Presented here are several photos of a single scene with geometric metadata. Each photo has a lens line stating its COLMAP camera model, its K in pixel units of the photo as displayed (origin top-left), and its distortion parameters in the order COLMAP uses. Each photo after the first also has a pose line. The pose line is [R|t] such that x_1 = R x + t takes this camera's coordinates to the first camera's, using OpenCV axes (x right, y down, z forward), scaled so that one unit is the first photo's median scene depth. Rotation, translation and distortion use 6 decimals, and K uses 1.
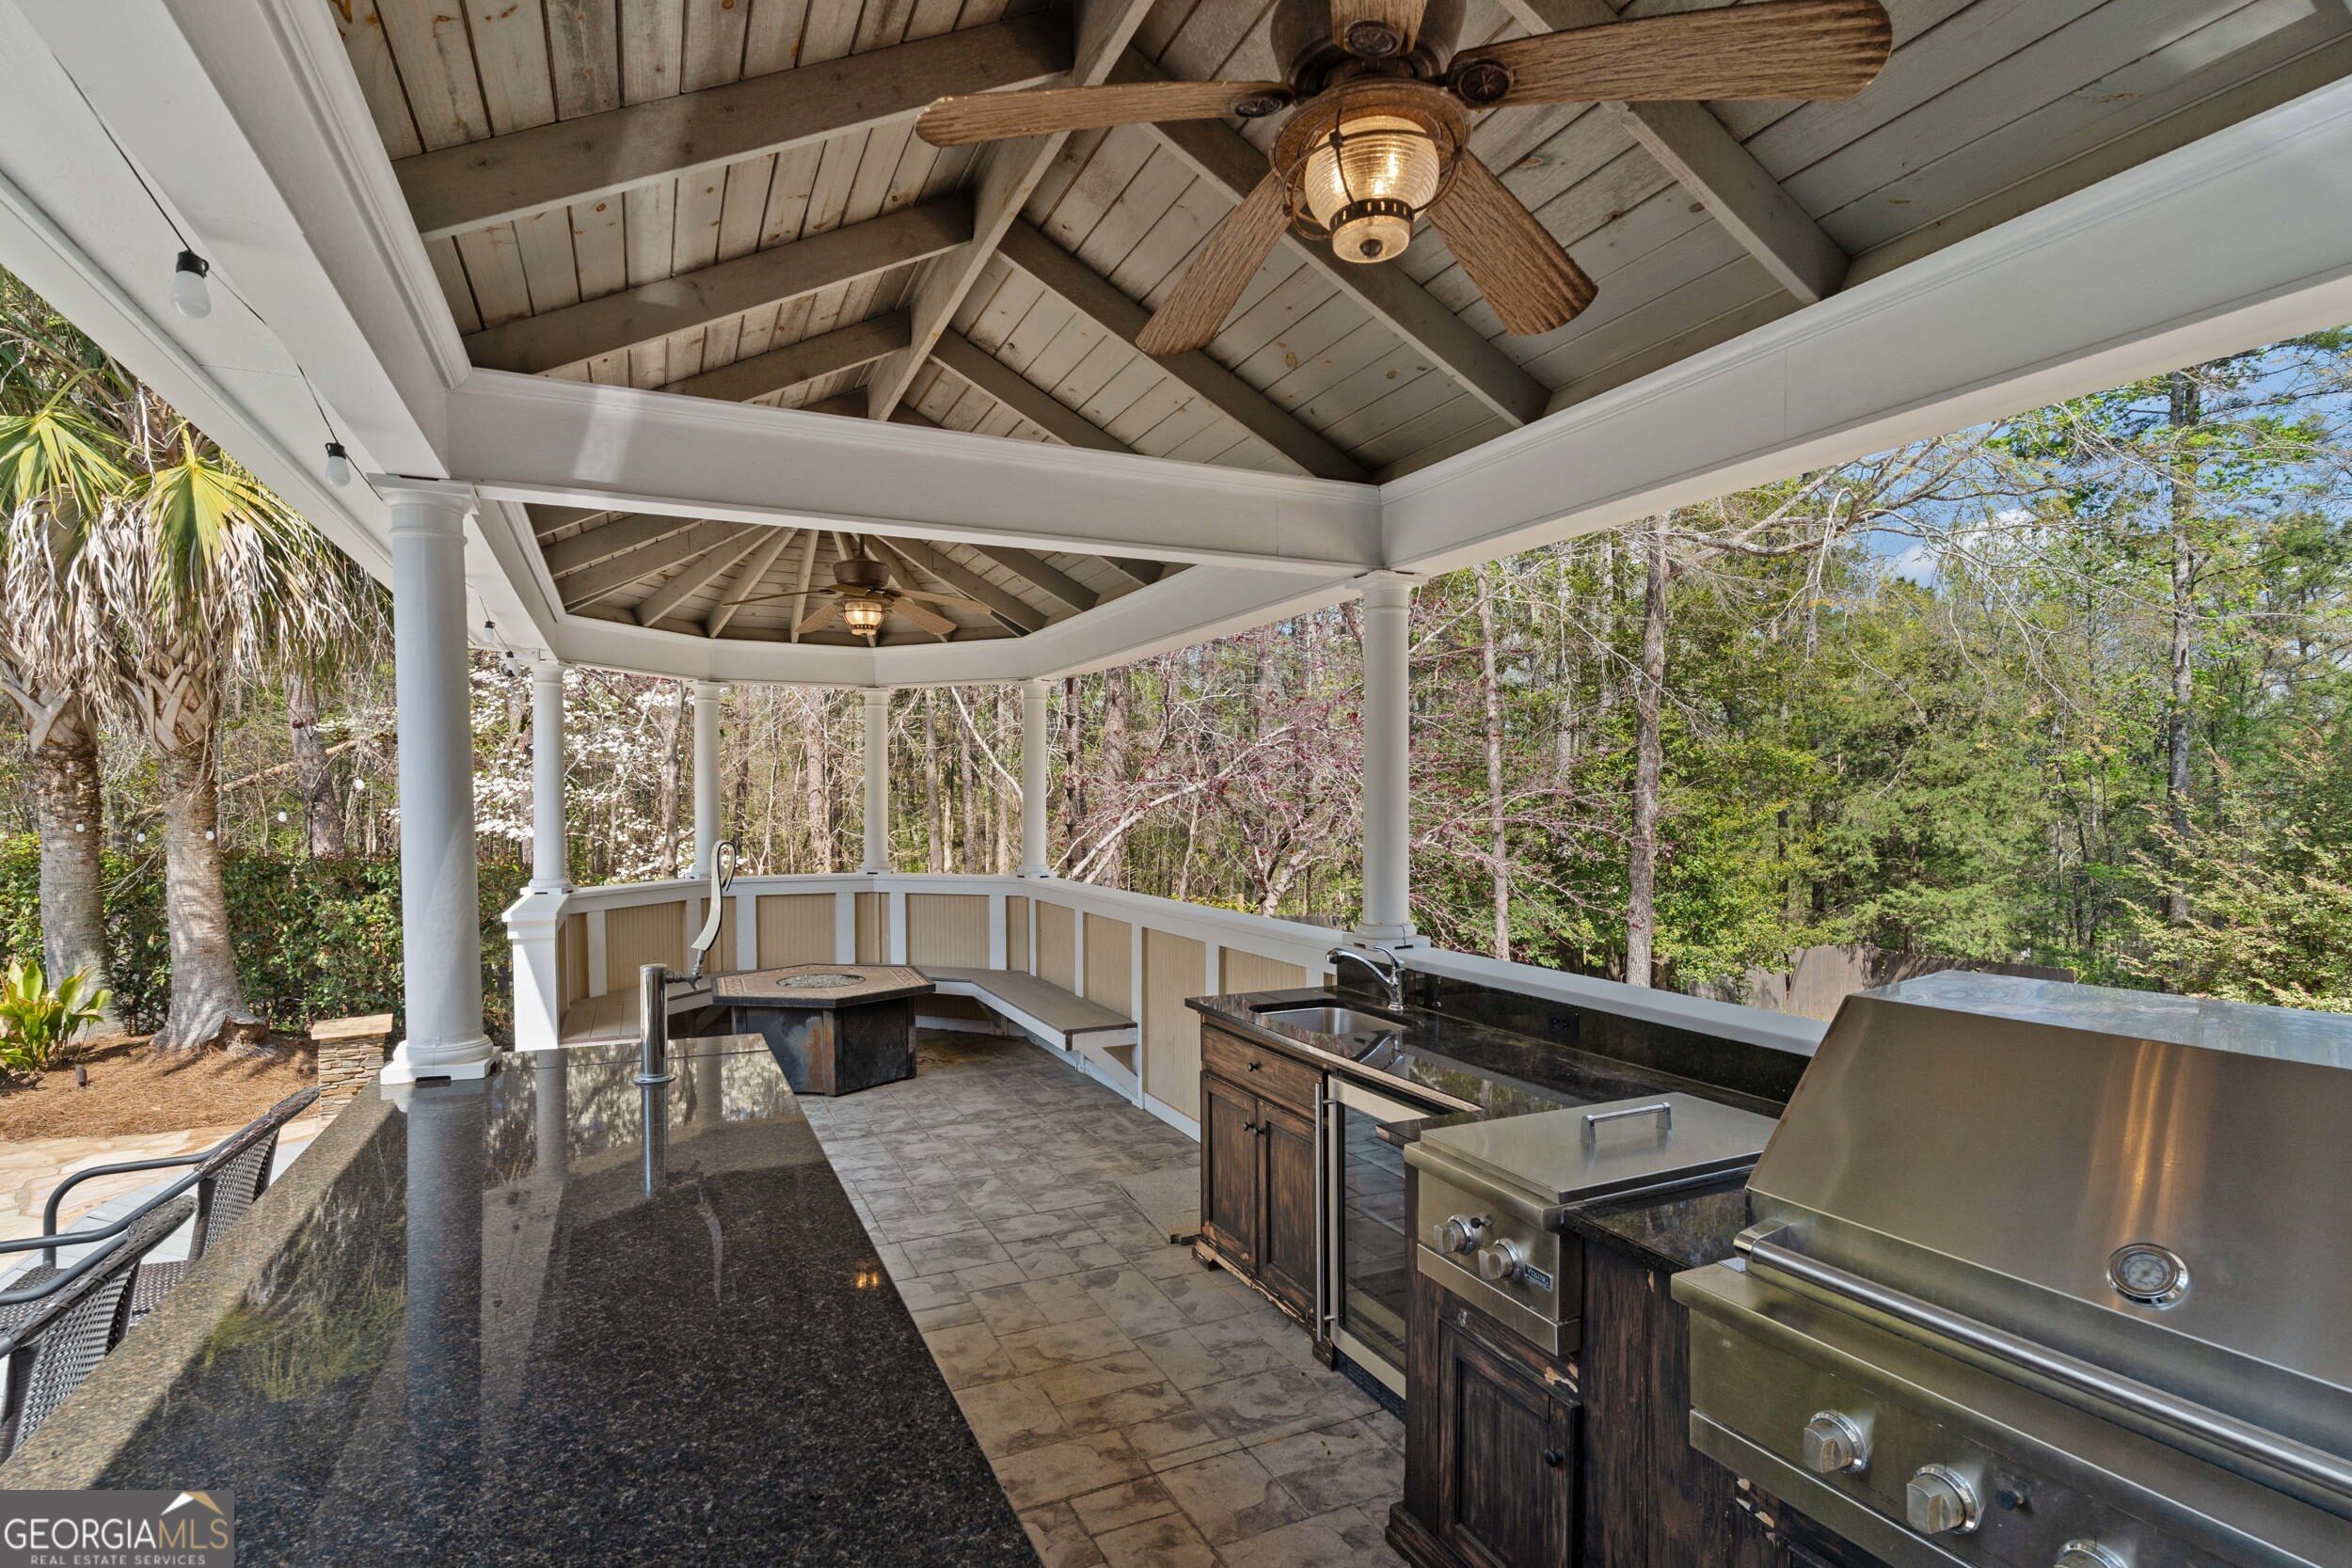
lens RADIAL K [[1102.0, 0, 1173.9], [0, 1102.0, 790.3], [0, 0, 1]] dist [-0.000005, -0.000036]
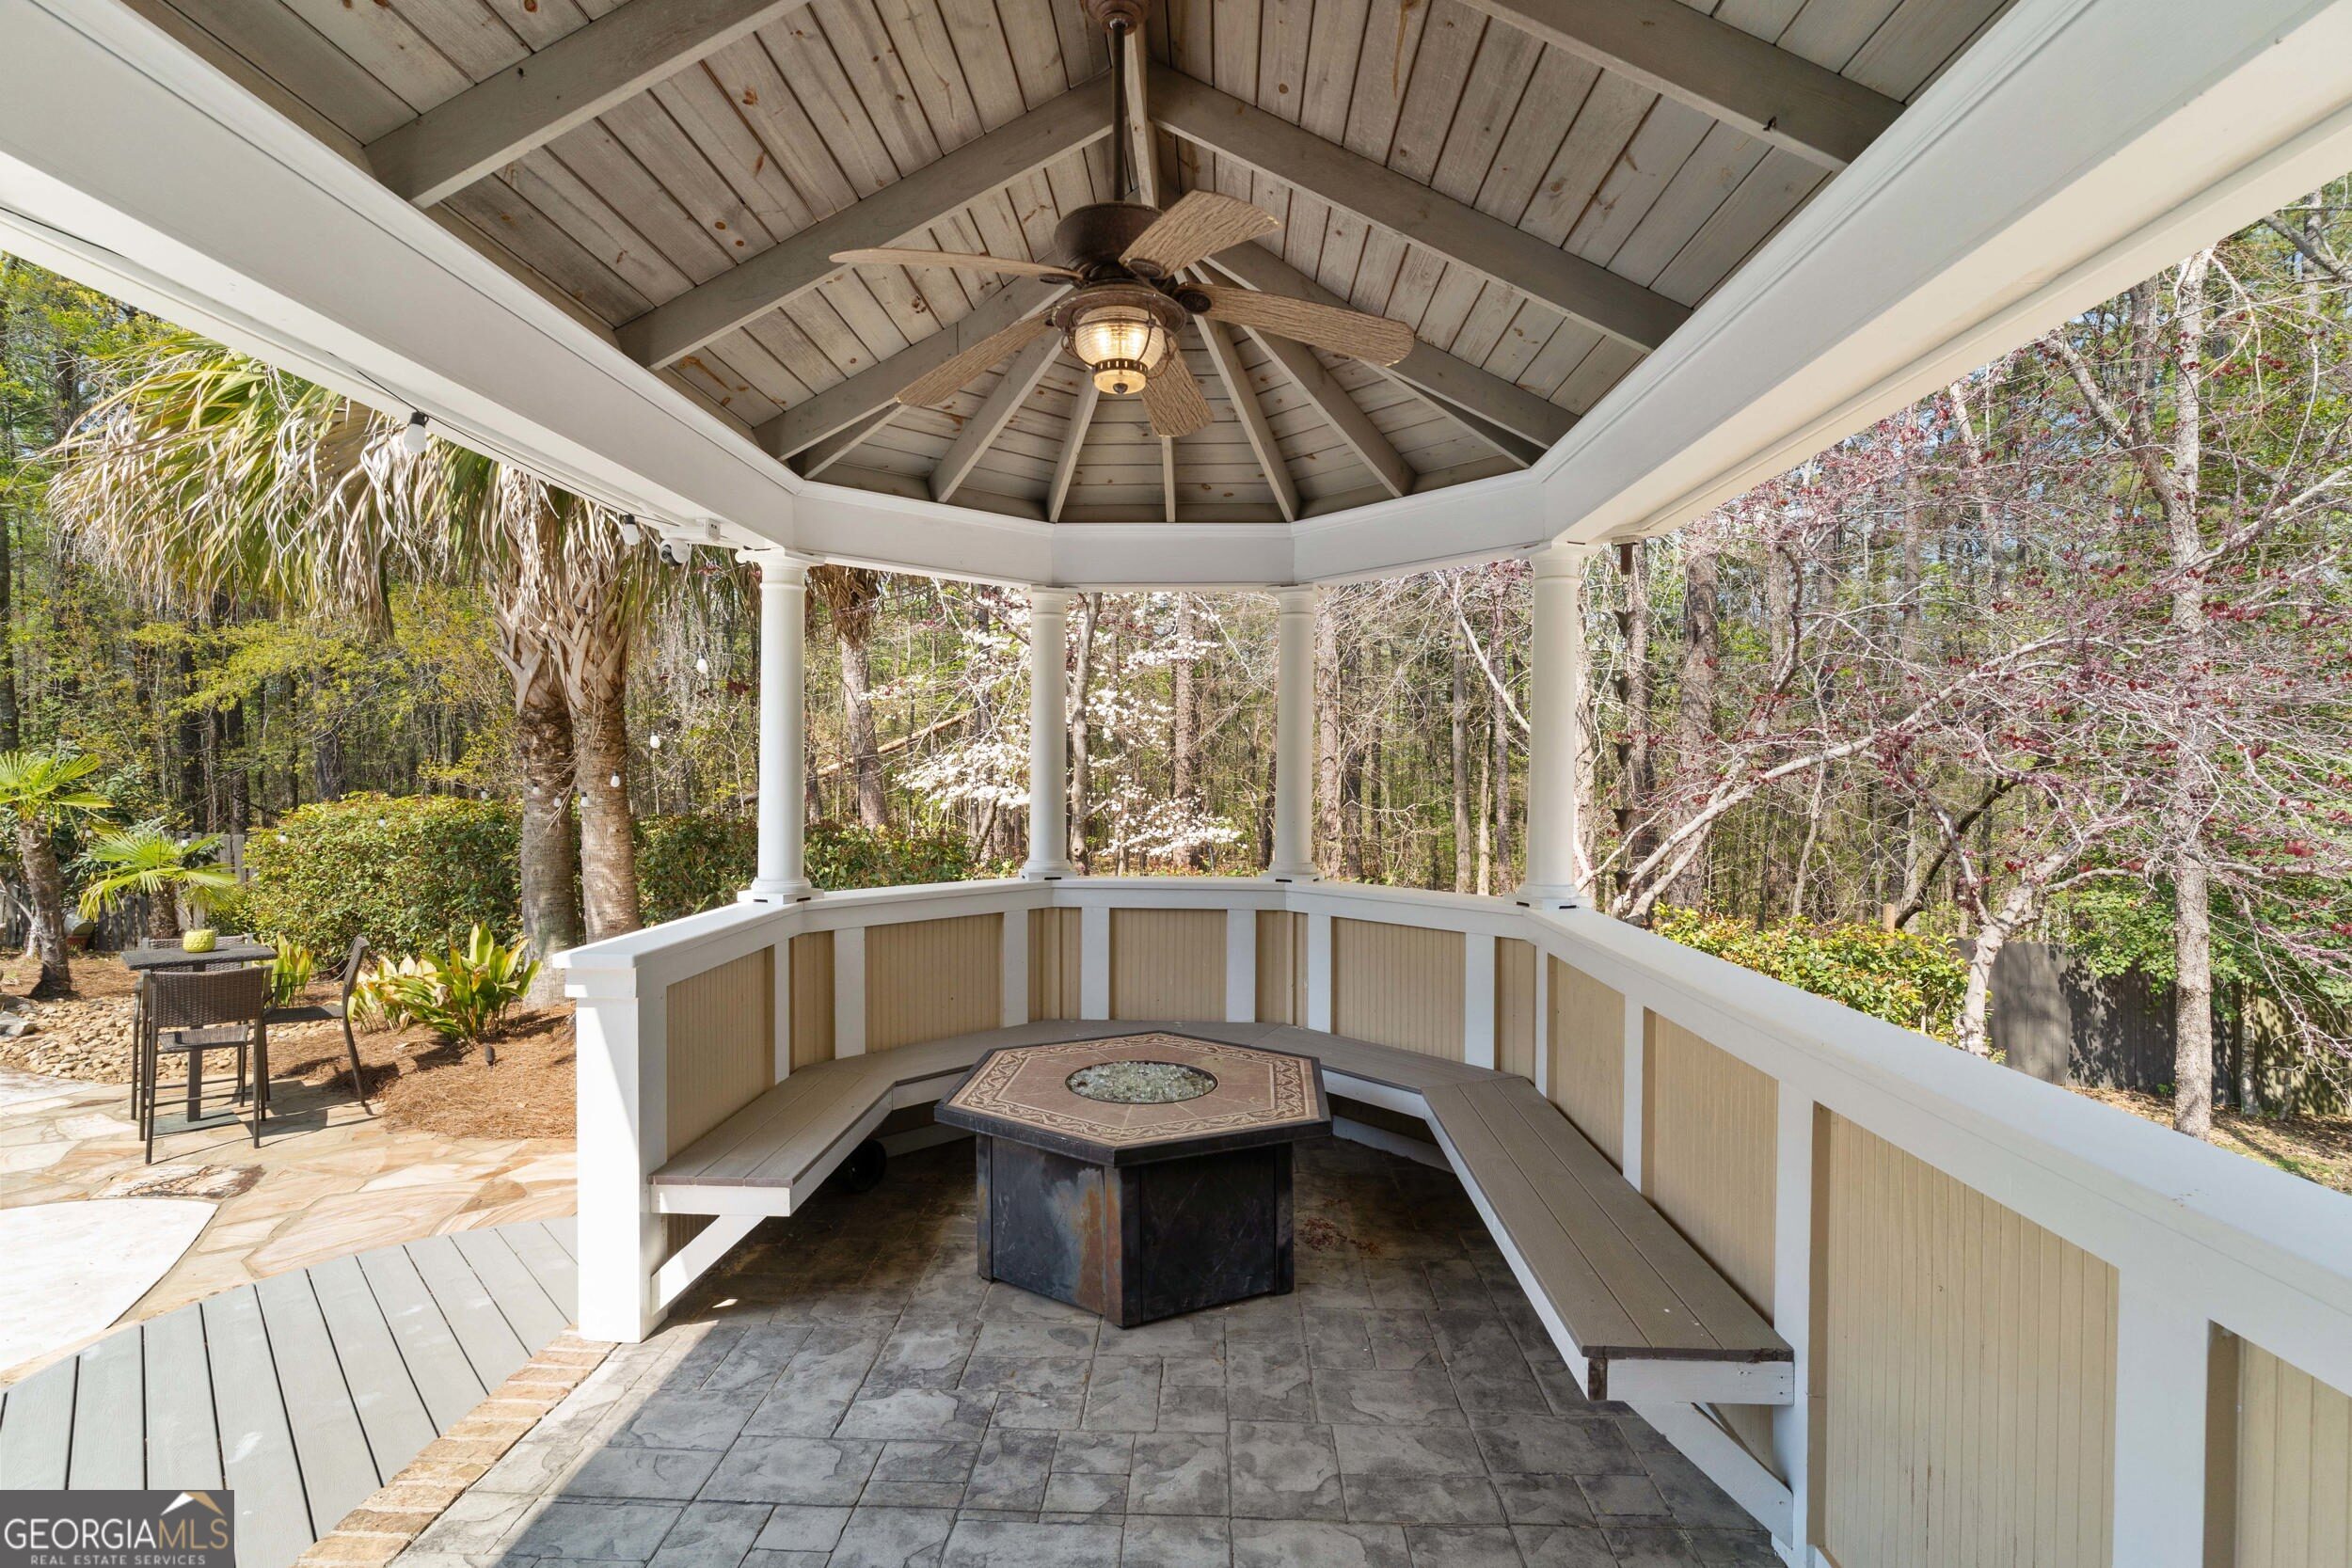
lens RADIAL K [[1102.0, 0, 1173.9], [0, 1102.0, 790.3], [0, 0, 1]] dist [-0.000005, -0.000036]
pose [[0.882219, 0.013981, -0.470633, -0.034502], [-0.000991, 0.999612, 0.027838, 0.006532], [0.470839, -0.024093, 0.881890, 0.436510]]
